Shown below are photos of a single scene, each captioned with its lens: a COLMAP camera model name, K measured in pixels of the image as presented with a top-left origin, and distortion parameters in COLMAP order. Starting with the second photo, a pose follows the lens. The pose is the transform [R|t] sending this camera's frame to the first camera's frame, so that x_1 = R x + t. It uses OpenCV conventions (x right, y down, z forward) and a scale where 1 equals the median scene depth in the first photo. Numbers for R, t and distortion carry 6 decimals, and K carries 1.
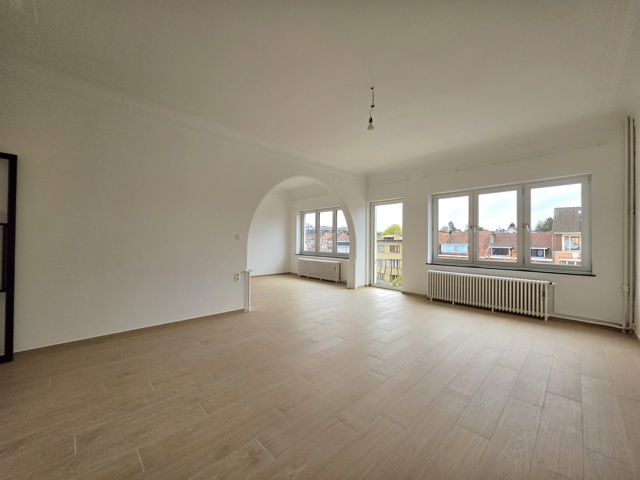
lens RADIAL K [[260.4, 0, 319.1], [0, 260.4, 237.3], [0, 0, 1]] dist [-0.001634, -0.000107]
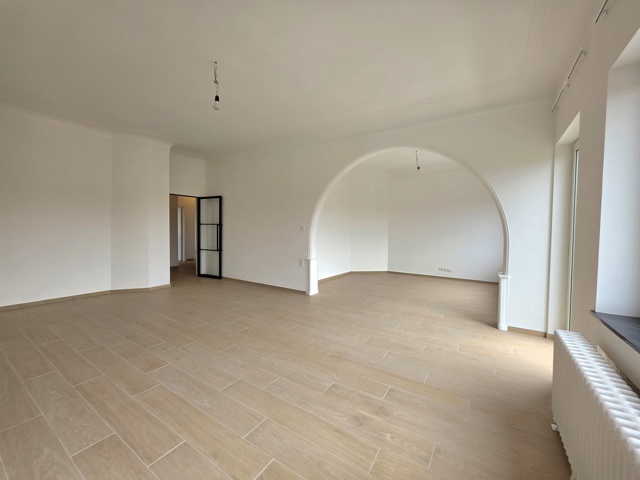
lens RADIAL K [[260.4, 0, 319.1], [0, 260.4, 237.3], [0, 0, 1]] dist [-0.001634, -0.000107]
pose [[0.209595, 0.028691, -0.977367, 0.634712], [0.002451, 0.999551, 0.029868, 0.002291], [0.977785, -0.008656, 0.209431, 0.624398]]
